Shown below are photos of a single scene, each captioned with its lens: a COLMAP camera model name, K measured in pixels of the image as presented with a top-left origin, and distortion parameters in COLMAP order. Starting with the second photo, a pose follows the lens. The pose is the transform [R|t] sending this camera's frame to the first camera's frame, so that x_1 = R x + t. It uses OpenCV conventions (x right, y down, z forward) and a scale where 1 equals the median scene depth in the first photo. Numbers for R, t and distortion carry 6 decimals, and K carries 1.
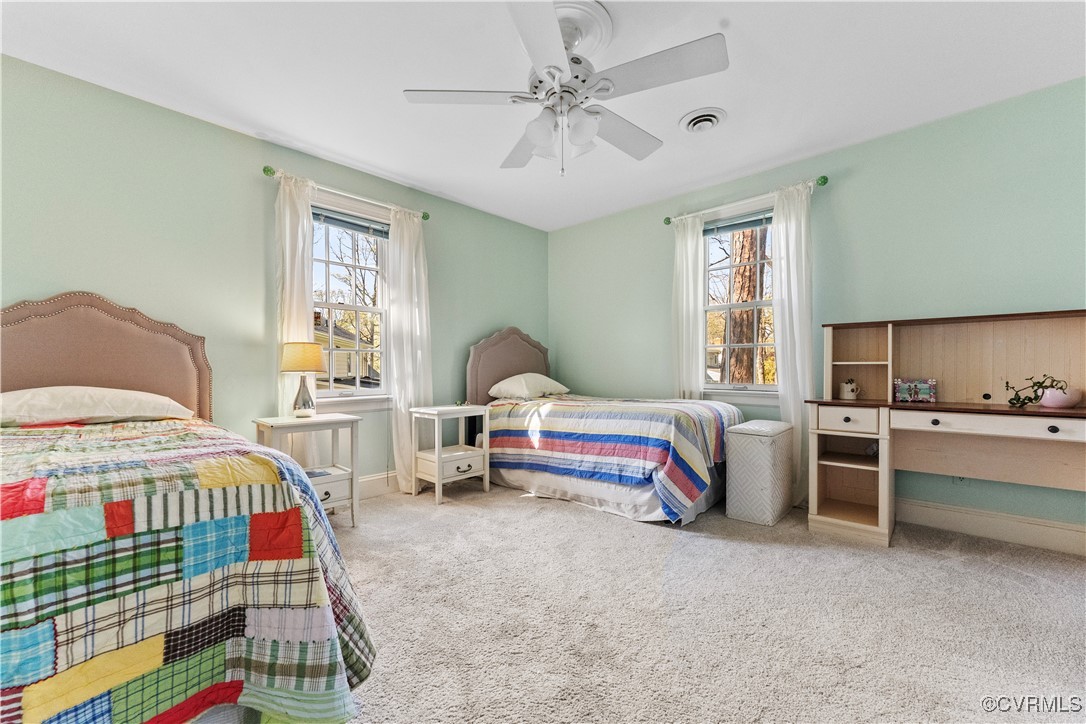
lens RADIAL K [[440.0, 0, 540.9], [0, 440.0, 365.3], [0, 0, 1]] dist [0.002729, -0.000090]
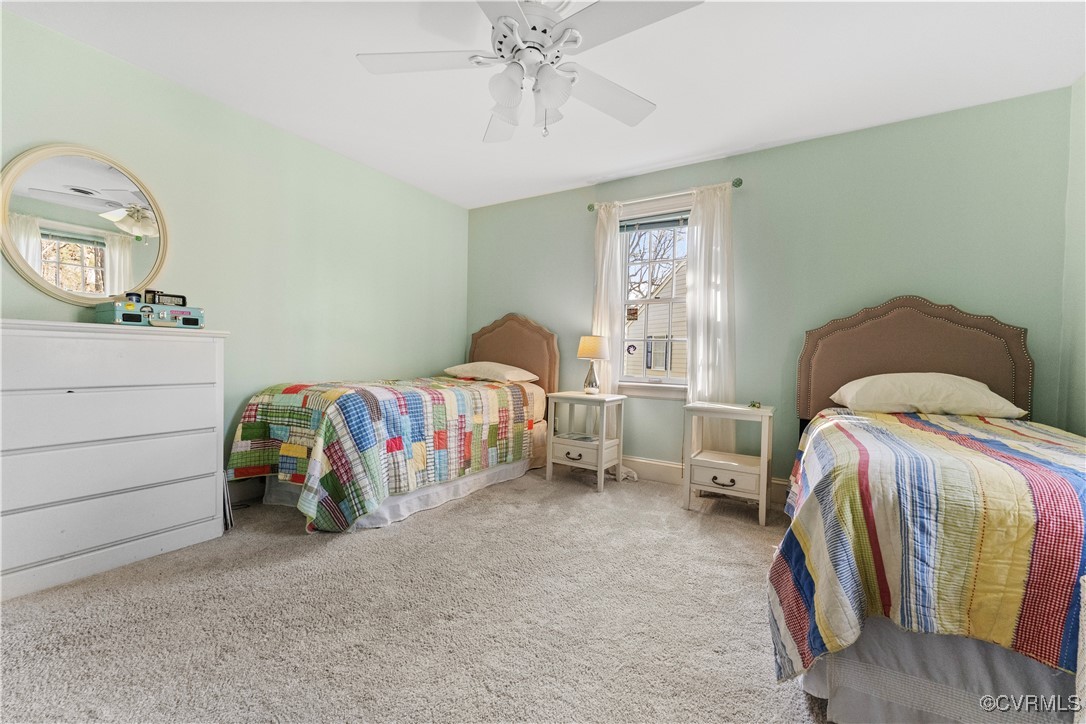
lens RADIAL K [[440.0, 0, 542.5], [0, 440.0, 356.4], [0, 0, 1]] dist [0.002729, -0.000090]
pose [[0.197233, 0.012655, -0.980275, 0.631002], [-0.018817, 0.999781, 0.009121, 0.000527], [0.980176, 0.016647, 0.197428, 0.568987]]
